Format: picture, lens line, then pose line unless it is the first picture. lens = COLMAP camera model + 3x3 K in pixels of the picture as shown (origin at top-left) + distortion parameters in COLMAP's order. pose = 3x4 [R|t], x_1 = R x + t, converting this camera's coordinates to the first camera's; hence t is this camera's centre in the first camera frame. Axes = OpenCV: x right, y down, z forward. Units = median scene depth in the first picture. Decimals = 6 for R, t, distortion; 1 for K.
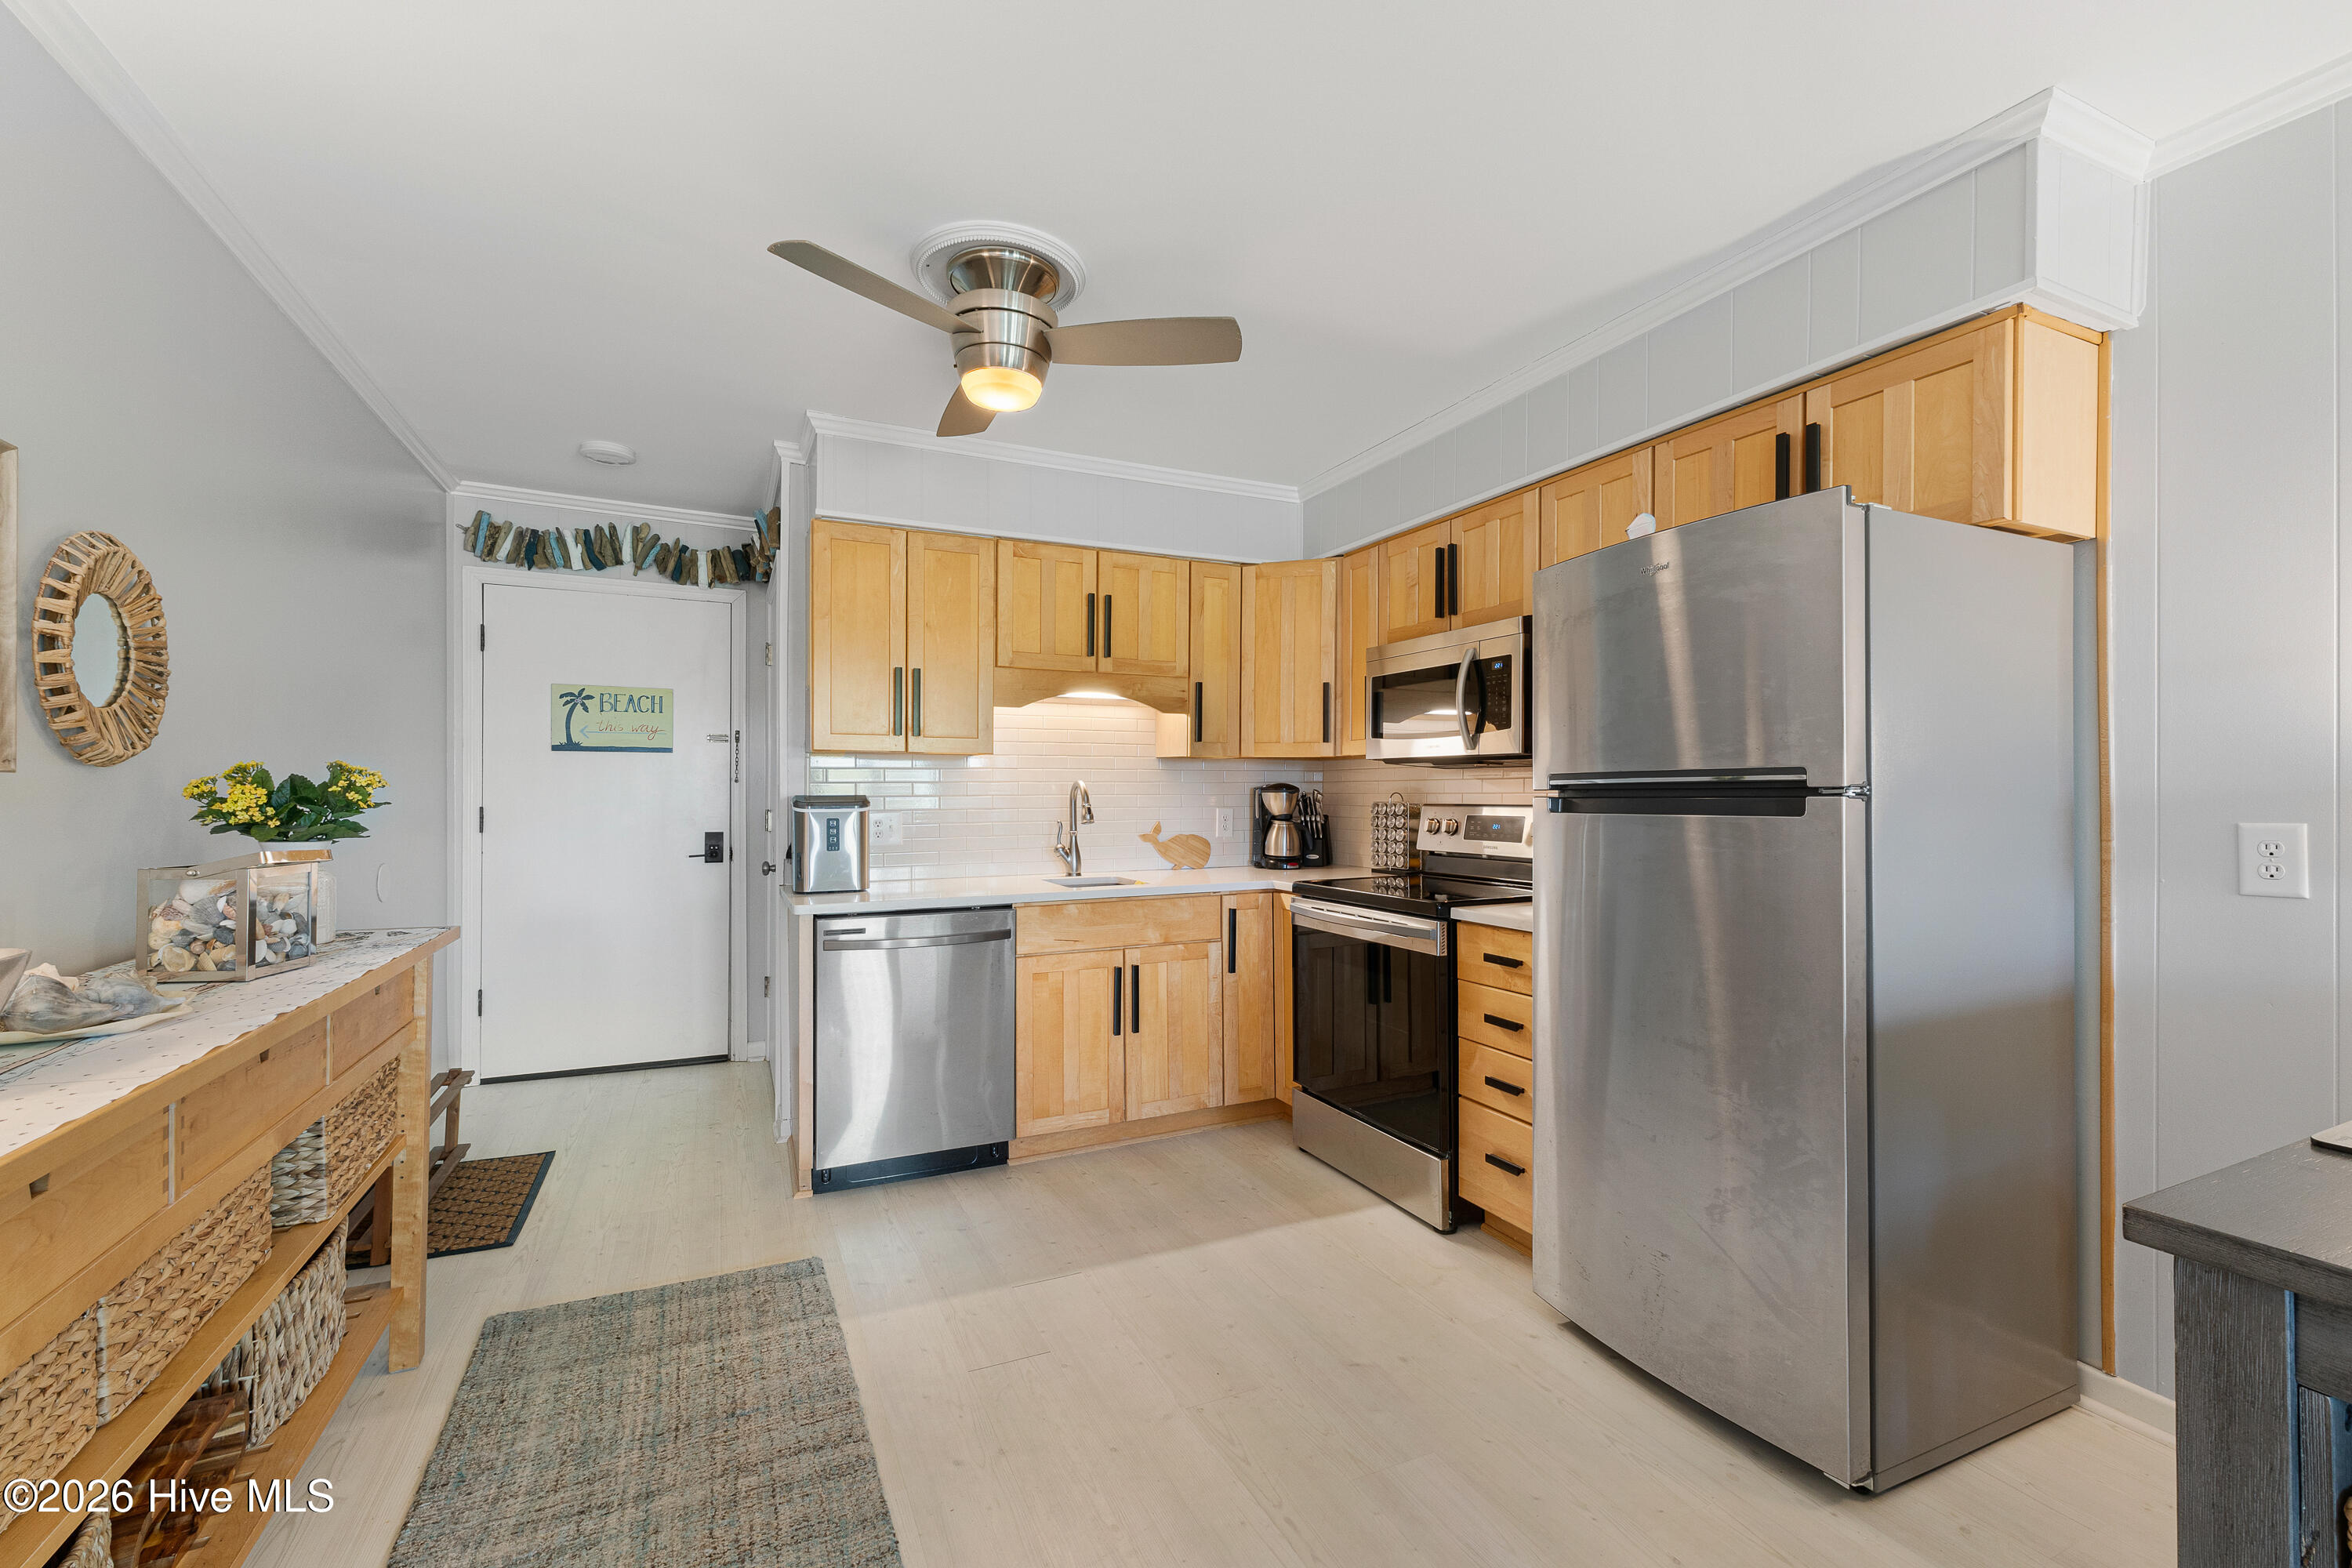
lens RADIAL K [[982.0, 0, 1178.1], [0, 982.0, 793.9], [0, 0, 1]] dist [0.003727, 0.000661]
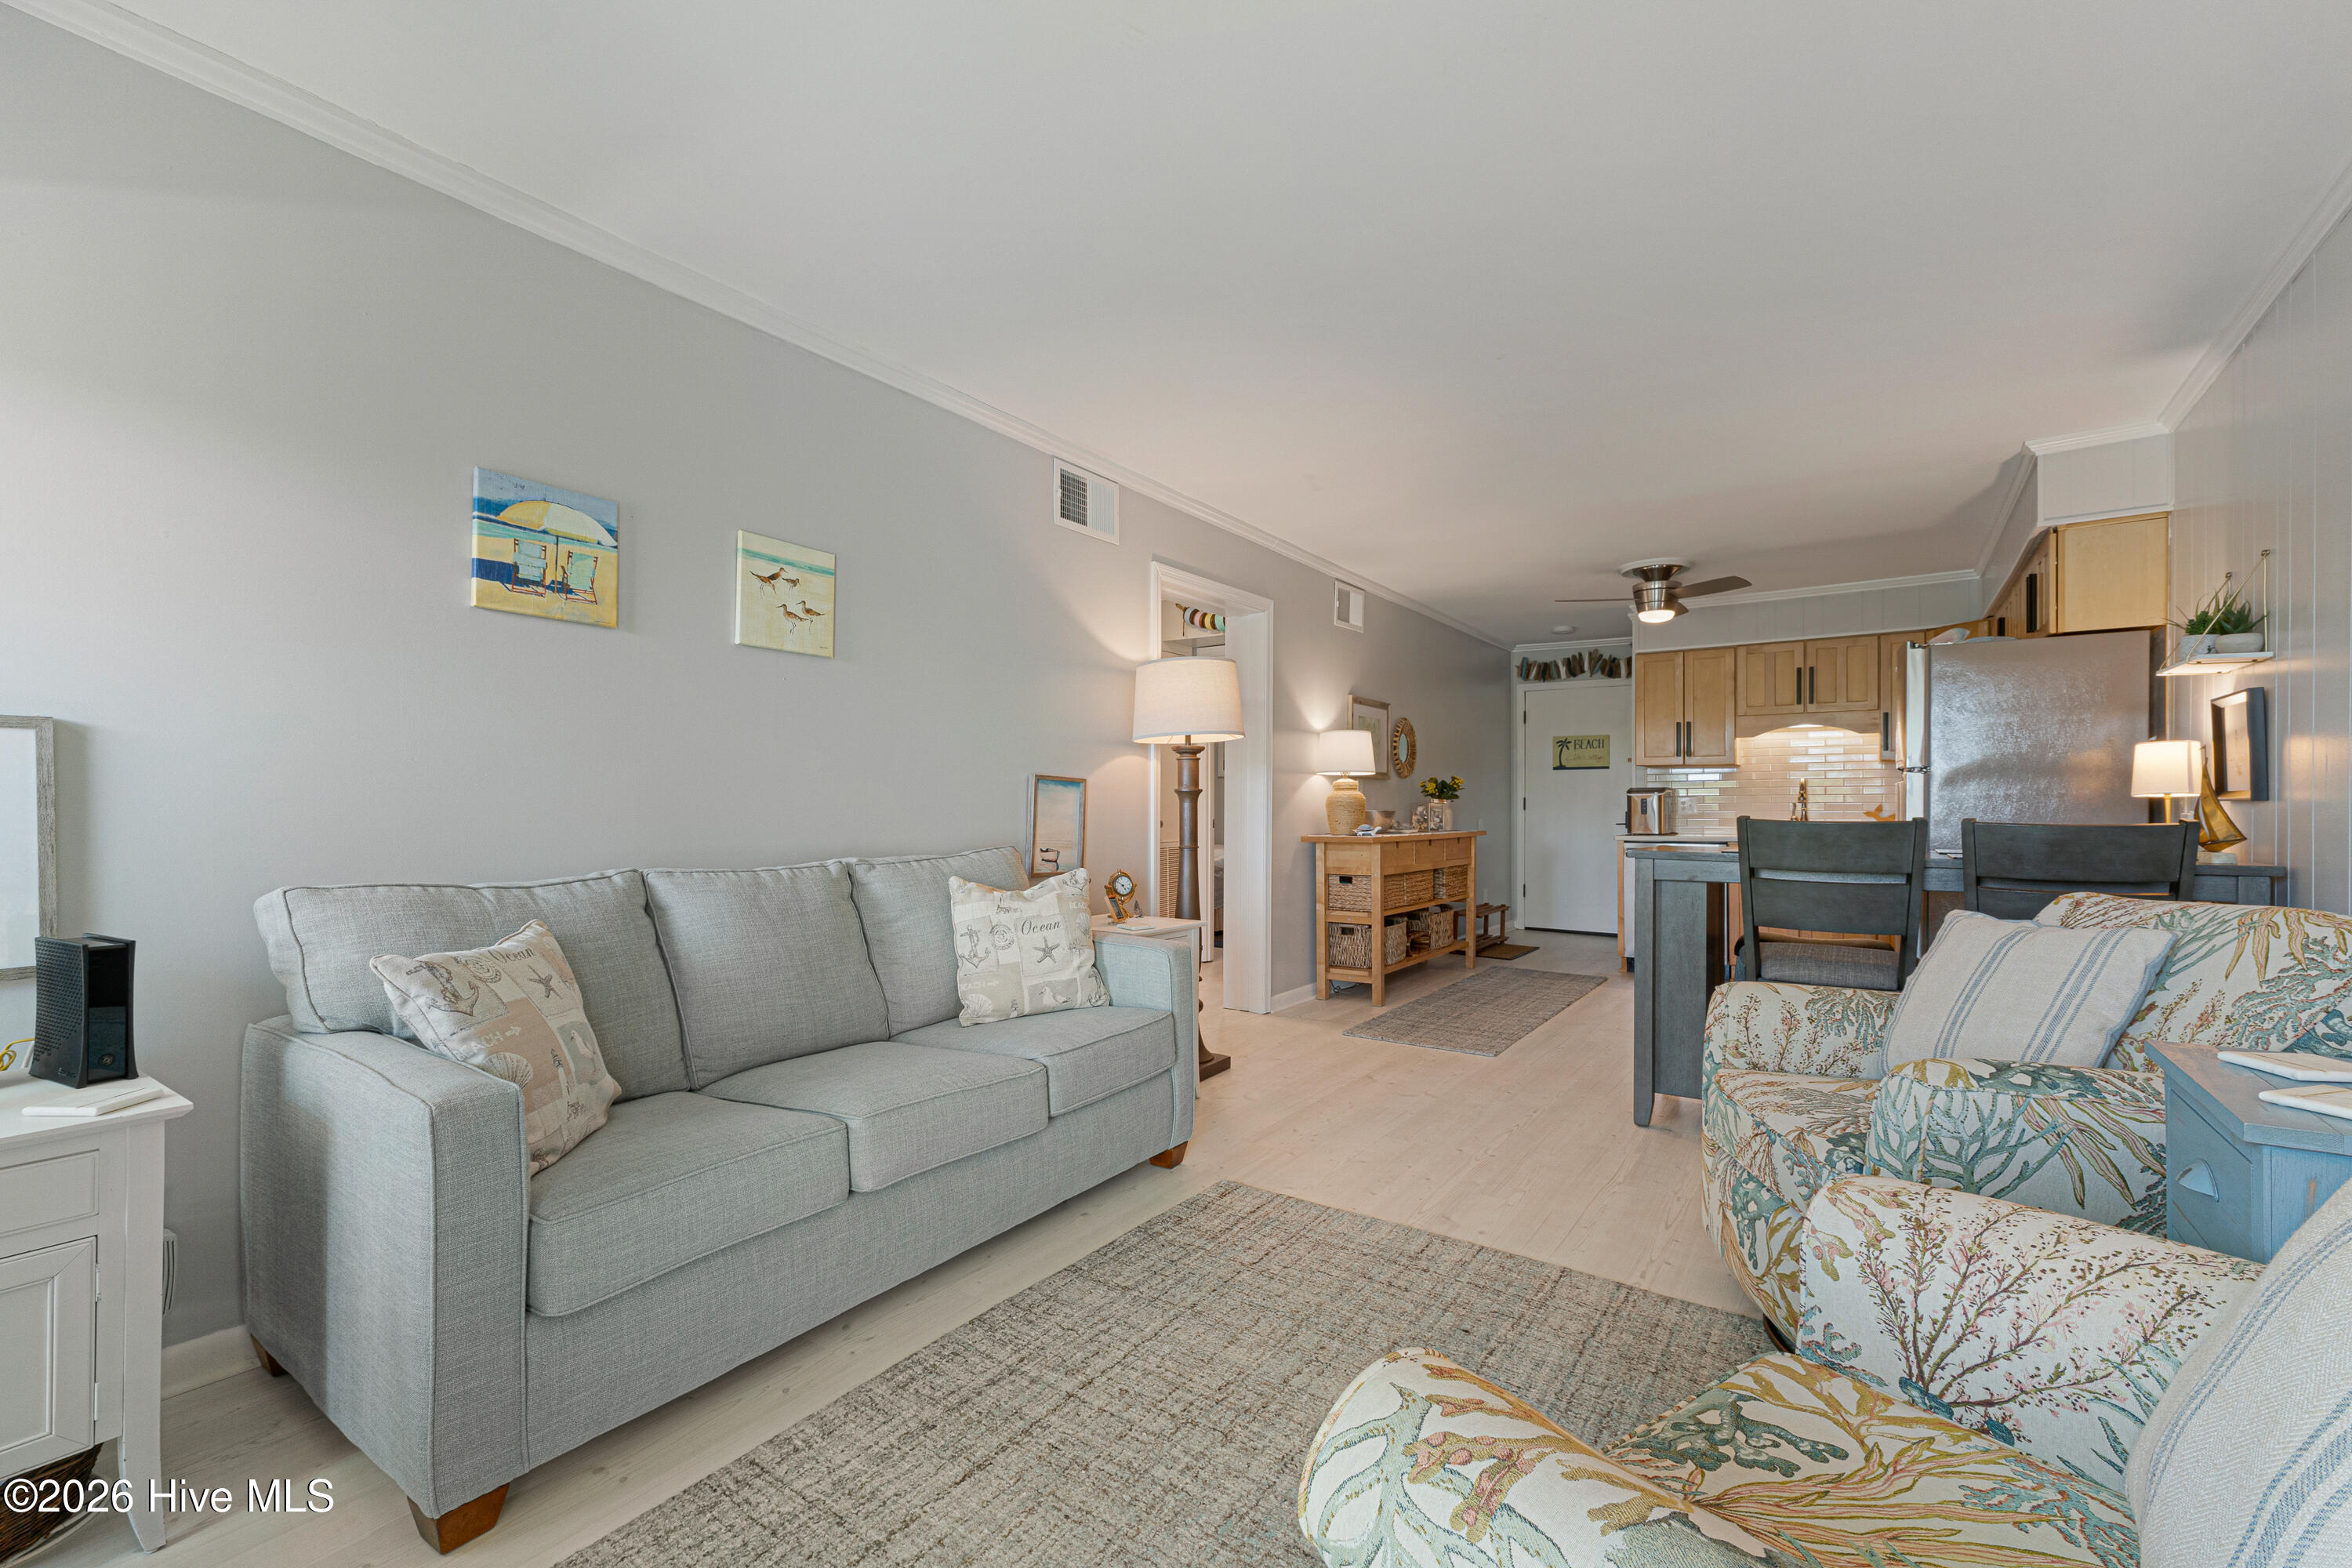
lens RADIAL K [[1008.3, 0, 1194.8], [0, 1008.3, 805.7], [0, 0, 1]] dist [0.001005, 0.000016]
pose [[0.516648, -0.002466, -0.856194, 0.895599], [-0.002051, 0.999989, -0.004118, 0.047001], [0.856195, 0.003884, 0.516638, -0.828315]]
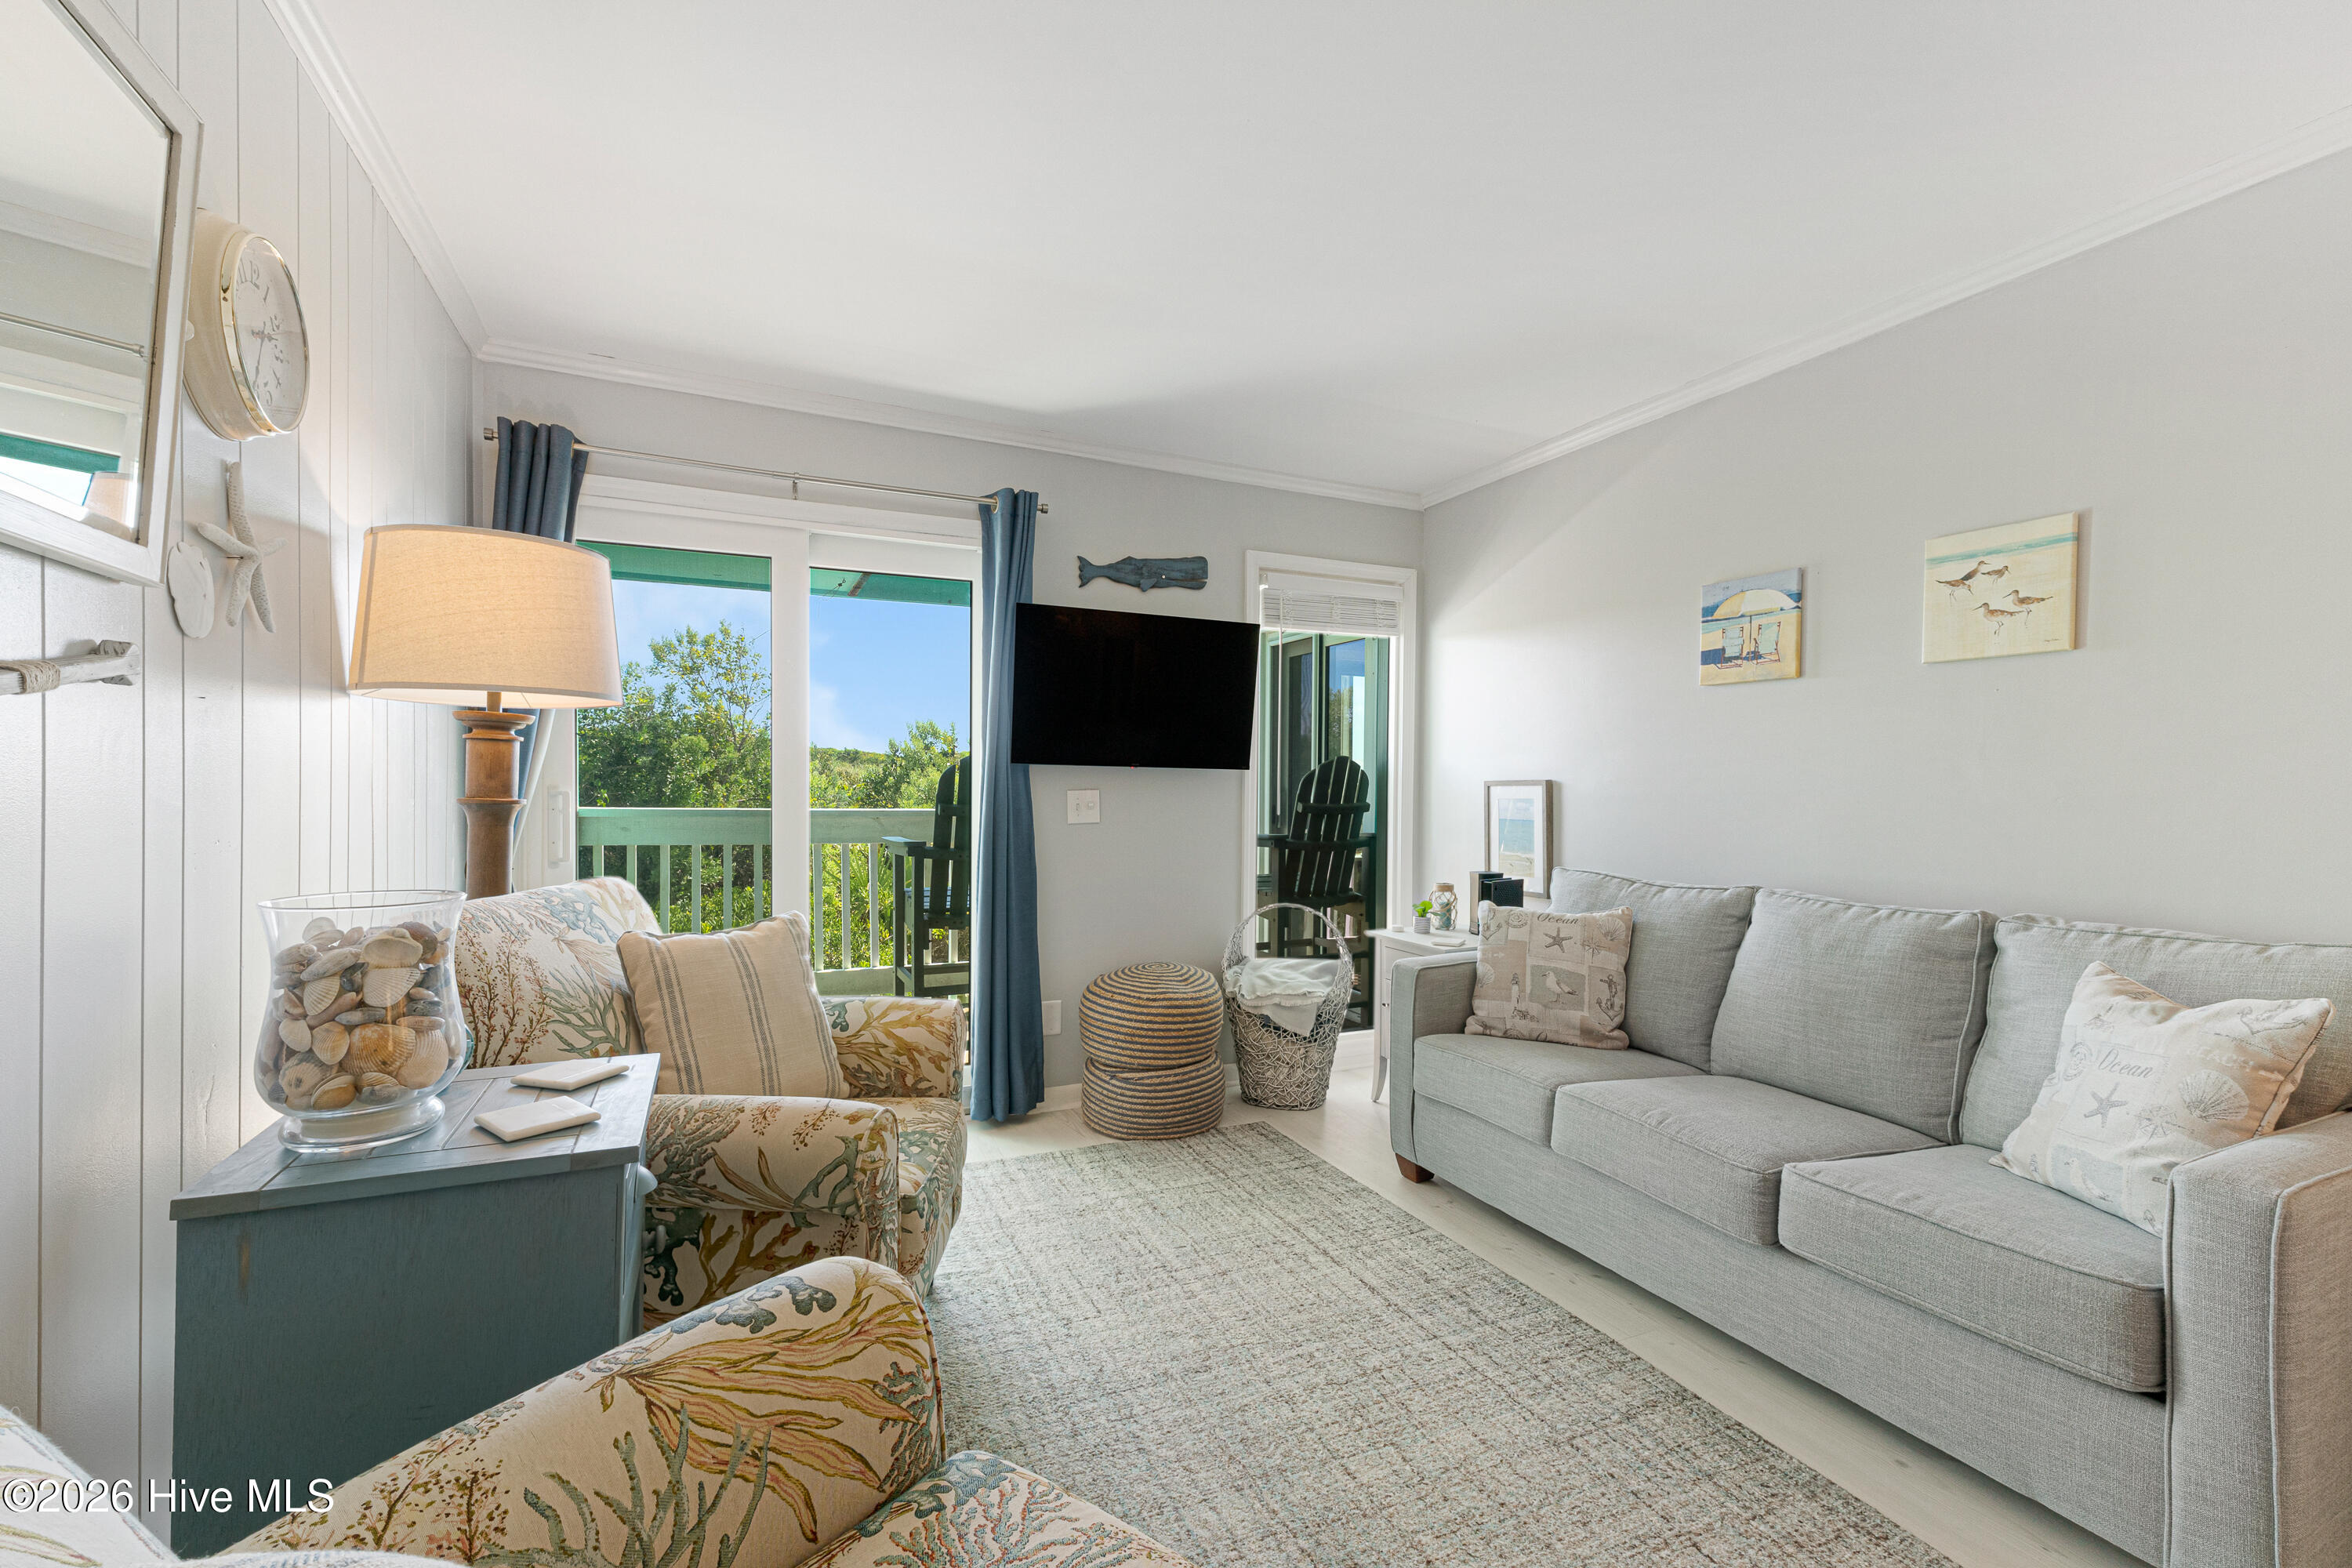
lens RADIAL K [[998.5, 0, 1159.4], [0, 998.5, 793.3], [0, 0, 1]] dist [0.007943, 0.000148]
pose [[-0.999718, -0.015498, 0.017993, 0.586727], [-0.015296, 0.999819, 0.011310, 0.013095], [-0.018165, 0.011031, -0.999774, -0.015658]]
